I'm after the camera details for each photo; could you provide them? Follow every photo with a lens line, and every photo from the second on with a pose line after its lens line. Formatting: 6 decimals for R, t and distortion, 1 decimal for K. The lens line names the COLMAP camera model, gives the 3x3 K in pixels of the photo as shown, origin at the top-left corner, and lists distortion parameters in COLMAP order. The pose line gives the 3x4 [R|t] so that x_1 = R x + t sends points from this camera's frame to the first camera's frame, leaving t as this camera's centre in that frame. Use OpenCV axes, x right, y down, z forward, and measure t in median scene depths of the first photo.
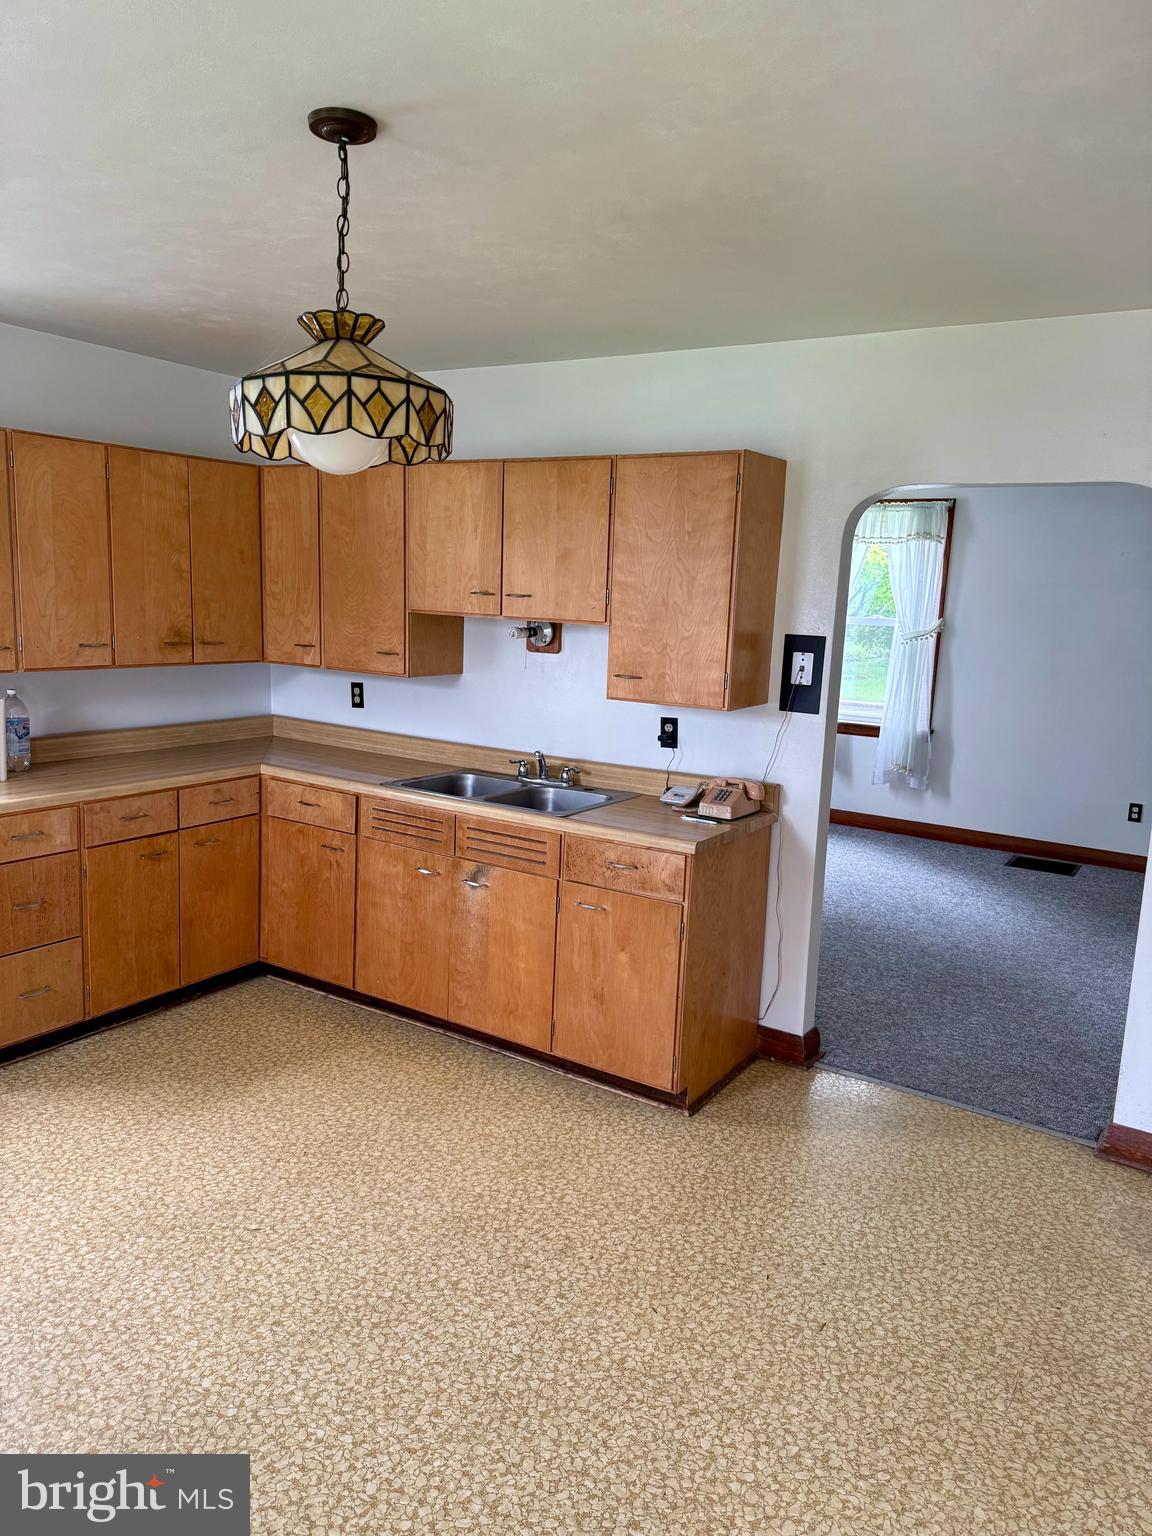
lens RADIAL K [[1069.9, 0, 576.0], [0, 1069.9, 768.0], [0, 0, 1]] dist [-0.001144, -0.001425]
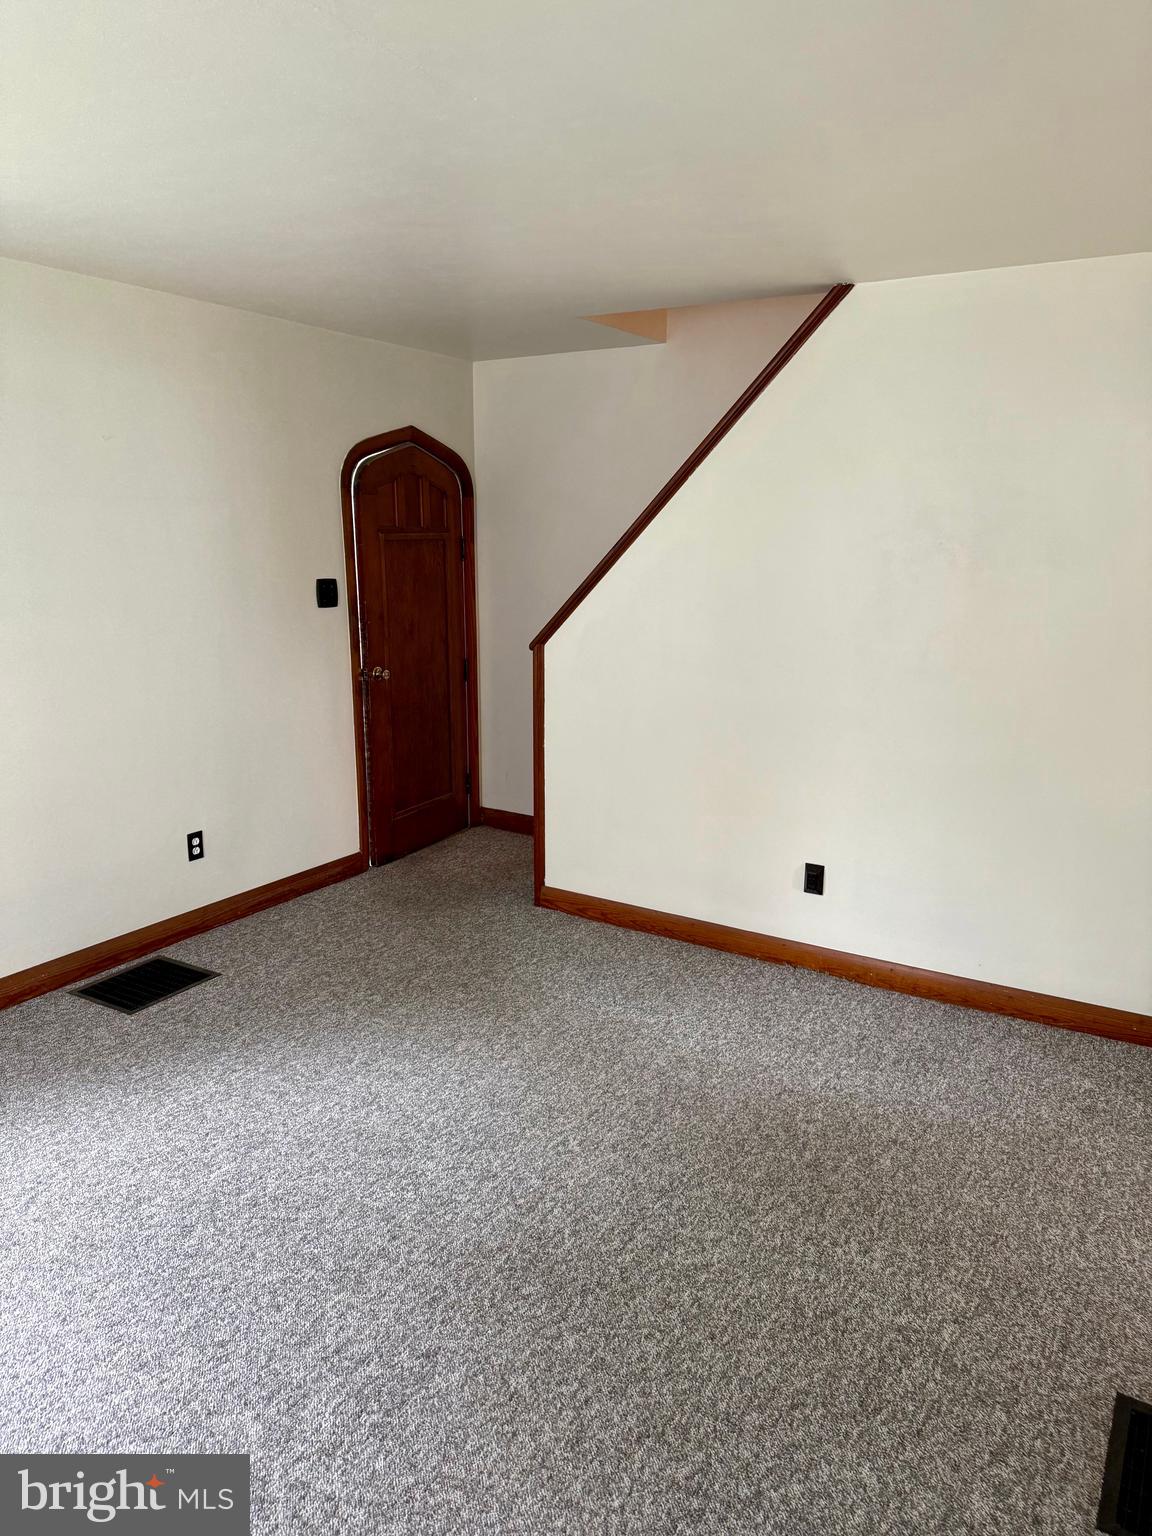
lens RADIAL K [[1069.9, 0, 576.0], [0, 1069.9, 768.0], [0, 0, 1]] dist [-0.001144, -0.001425]
pose [[-0.025511, -0.256839, 0.966117, -0.105507], [0.170667, 0.951125, 0.257360, -0.133046], [-0.984999, 0.171450, 0.019570, 0.749461]]
